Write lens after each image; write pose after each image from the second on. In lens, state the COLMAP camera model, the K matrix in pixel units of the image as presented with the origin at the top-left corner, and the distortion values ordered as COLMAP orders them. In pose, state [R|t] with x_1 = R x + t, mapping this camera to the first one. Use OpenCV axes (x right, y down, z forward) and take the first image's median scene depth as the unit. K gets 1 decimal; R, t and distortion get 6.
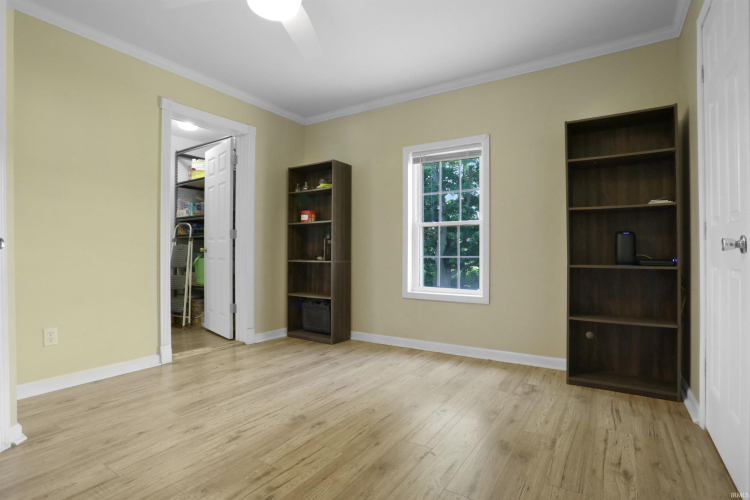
lens RADIAL K [[371.6, 0, 375.4], [0, 371.6, 246.4], [0, 0, 1]] dist [-0.072109, 0.034828]
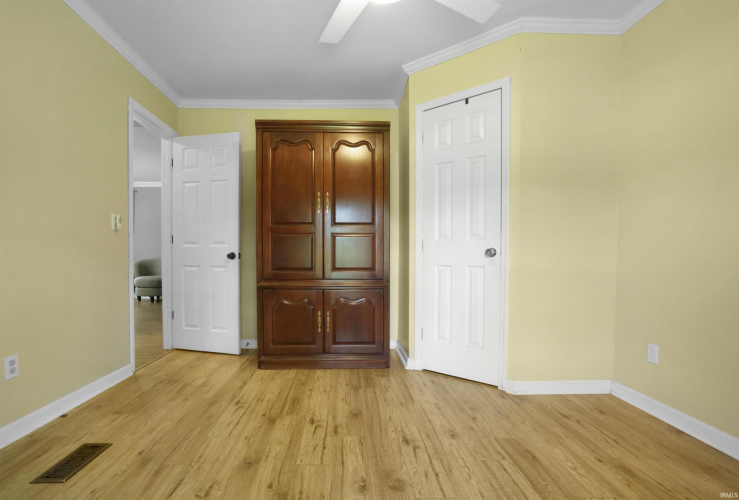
lens RADIAL K [[373.9, 0, 369.5], [0, 373.9, 250.0], [0, 0, 1]] dist [0.000404, 0.000126]
pose [[-0.808987, -0.011878, -0.587706, 0.328440], [0.003651, 0.999675, -0.025230, 0.011668], [0.587815, -0.022557, -0.808681, 1.806998]]
